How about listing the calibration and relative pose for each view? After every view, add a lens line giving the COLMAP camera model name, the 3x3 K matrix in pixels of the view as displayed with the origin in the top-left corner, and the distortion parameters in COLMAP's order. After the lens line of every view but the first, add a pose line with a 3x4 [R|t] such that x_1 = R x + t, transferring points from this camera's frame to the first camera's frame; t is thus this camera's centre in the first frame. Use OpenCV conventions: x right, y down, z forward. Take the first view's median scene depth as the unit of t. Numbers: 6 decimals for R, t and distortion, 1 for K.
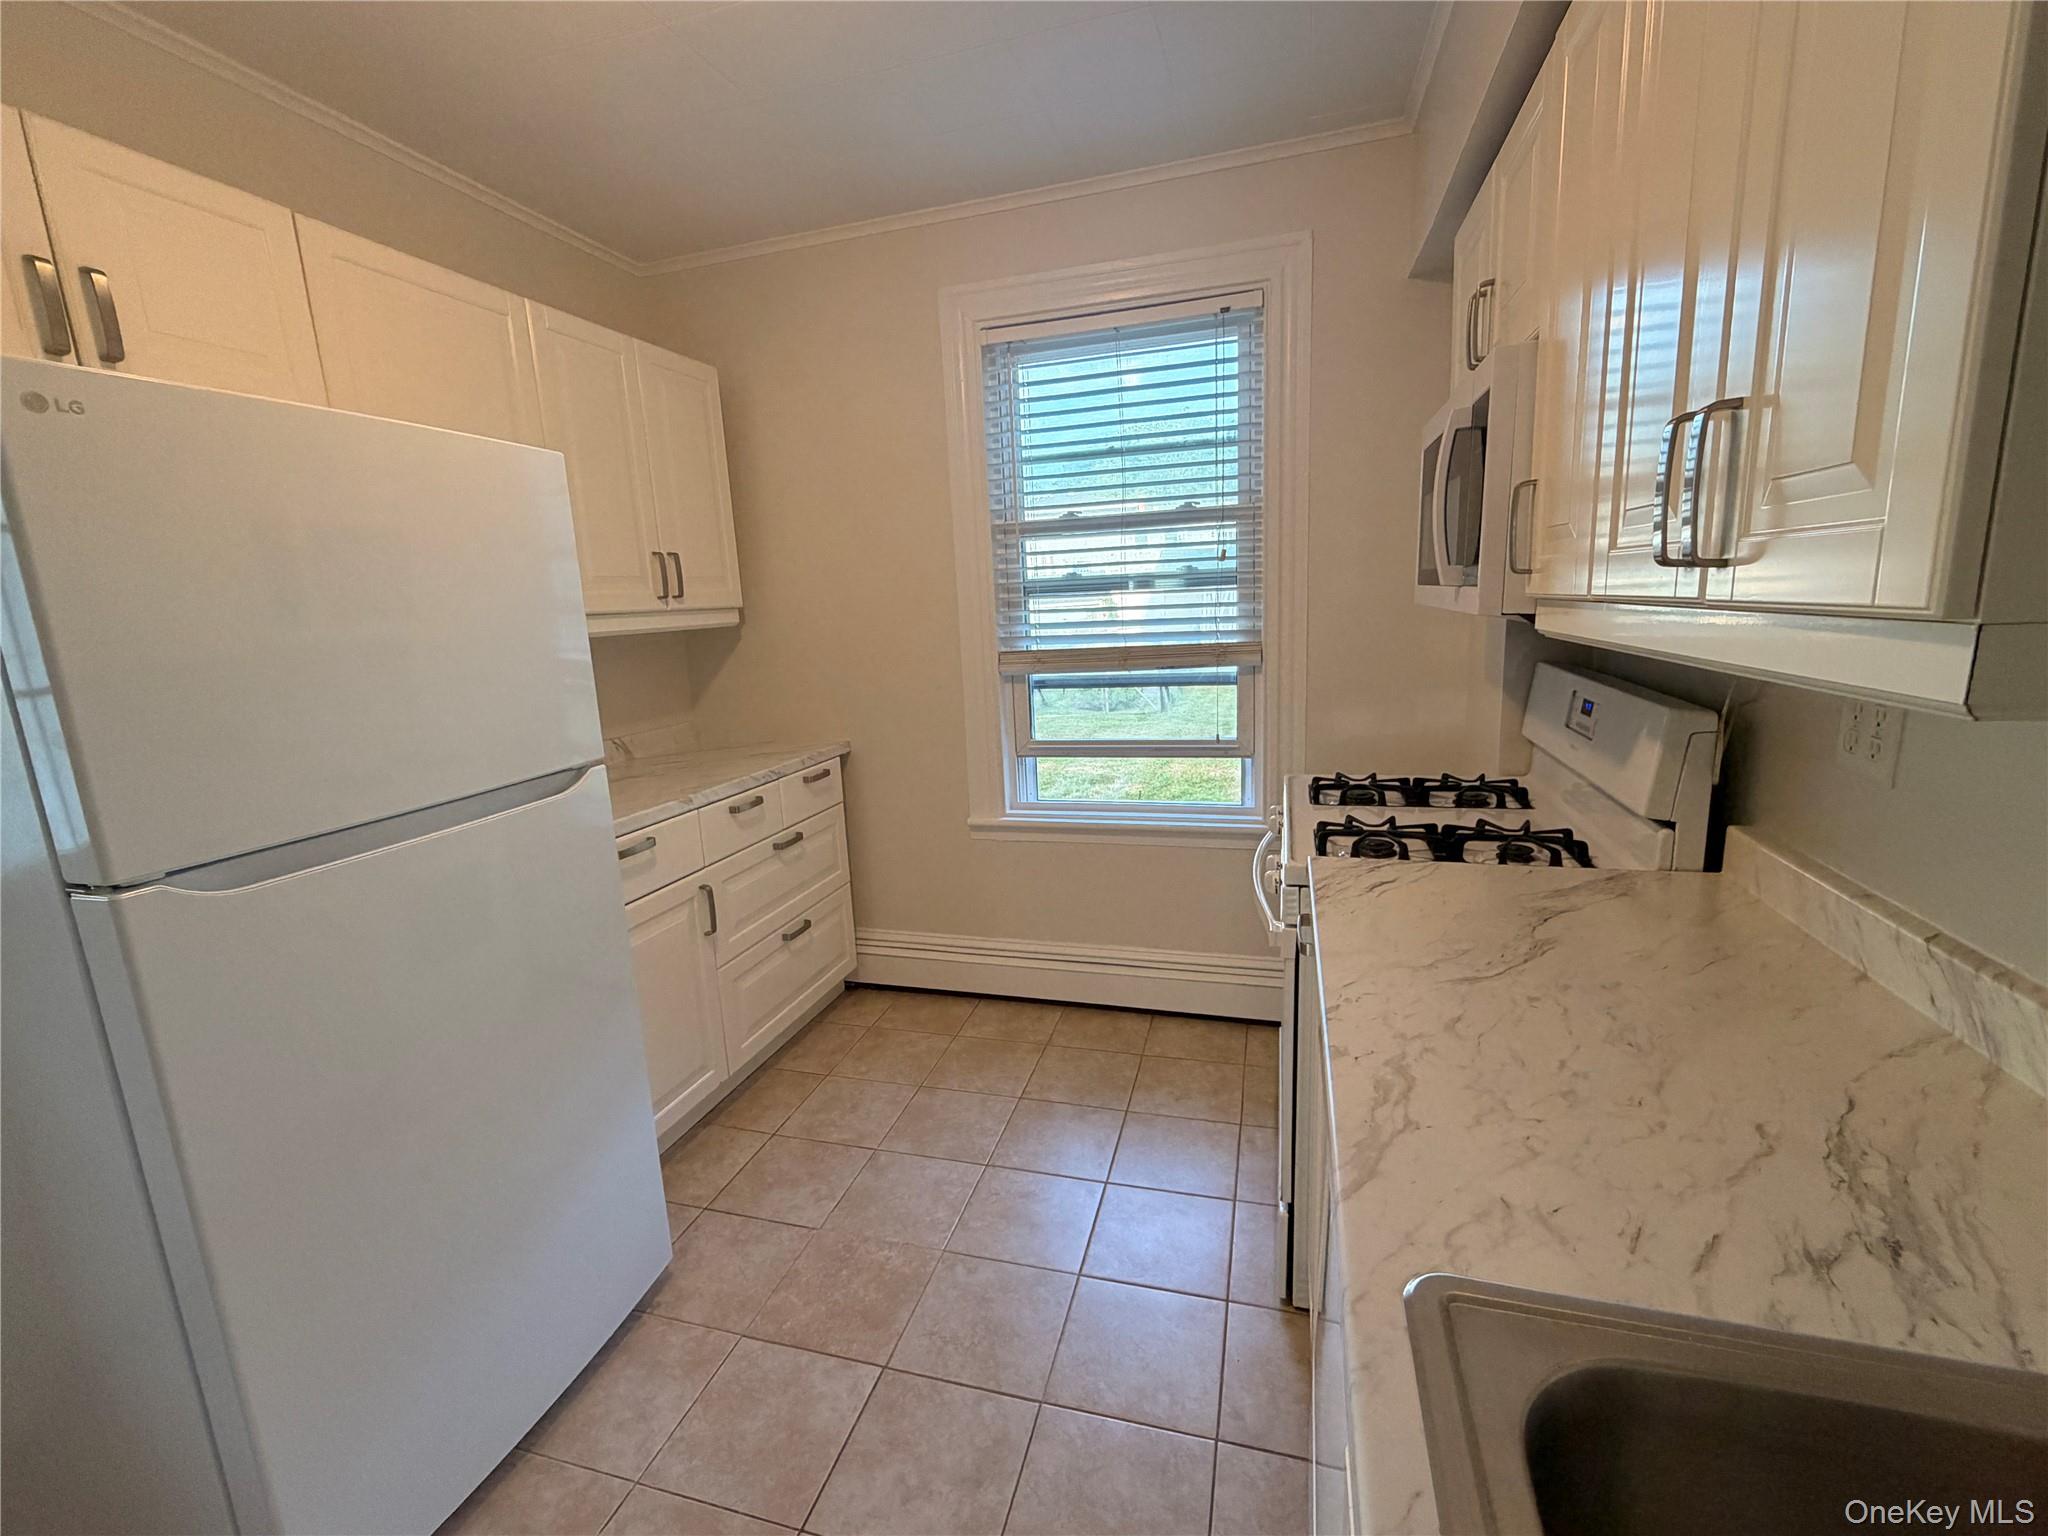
lens RADIAL K [[892.3, 0, 1015.7], [0, 892.3, 769.7], [0, 0, 1]] dist [-0.000406, 0.000438]
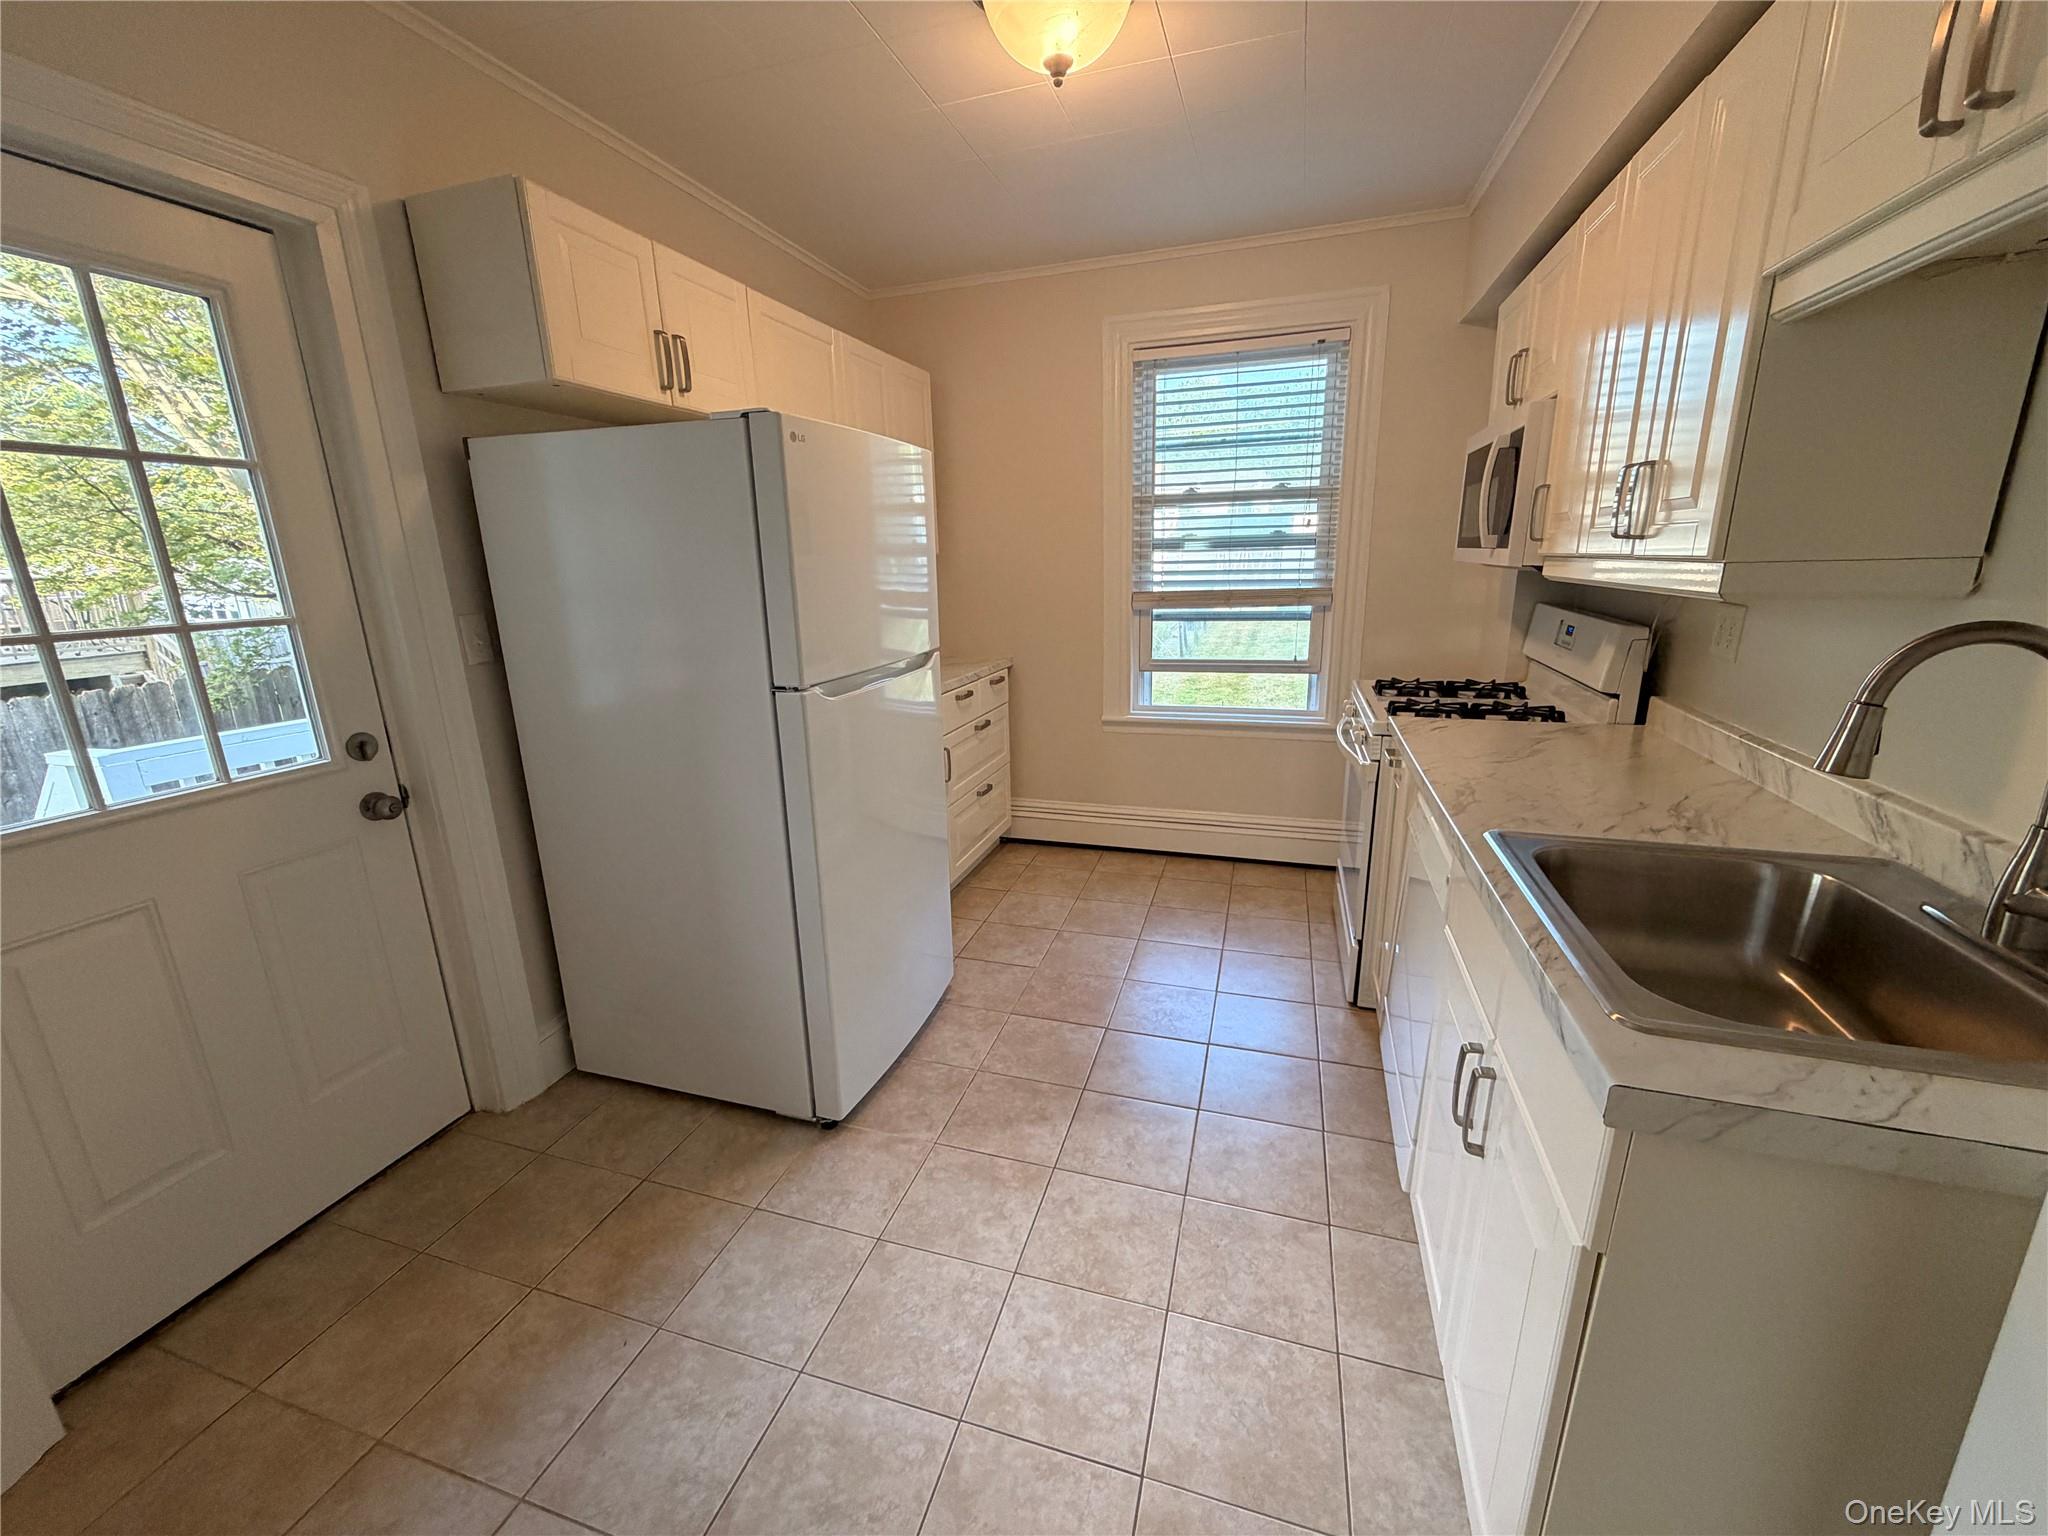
lens RADIAL K [[823.1, 0, 1011.4], [0, 823.1, 768.6], [0, 0, 1]] dist [0.000225, -0.001029]
pose [[0.999536, 0.025587, -0.016551, -0.189459], [-0.024489, 0.997687, 0.063414, 0.065785], [0.018136, -0.062979, 0.997850, -0.290456]]
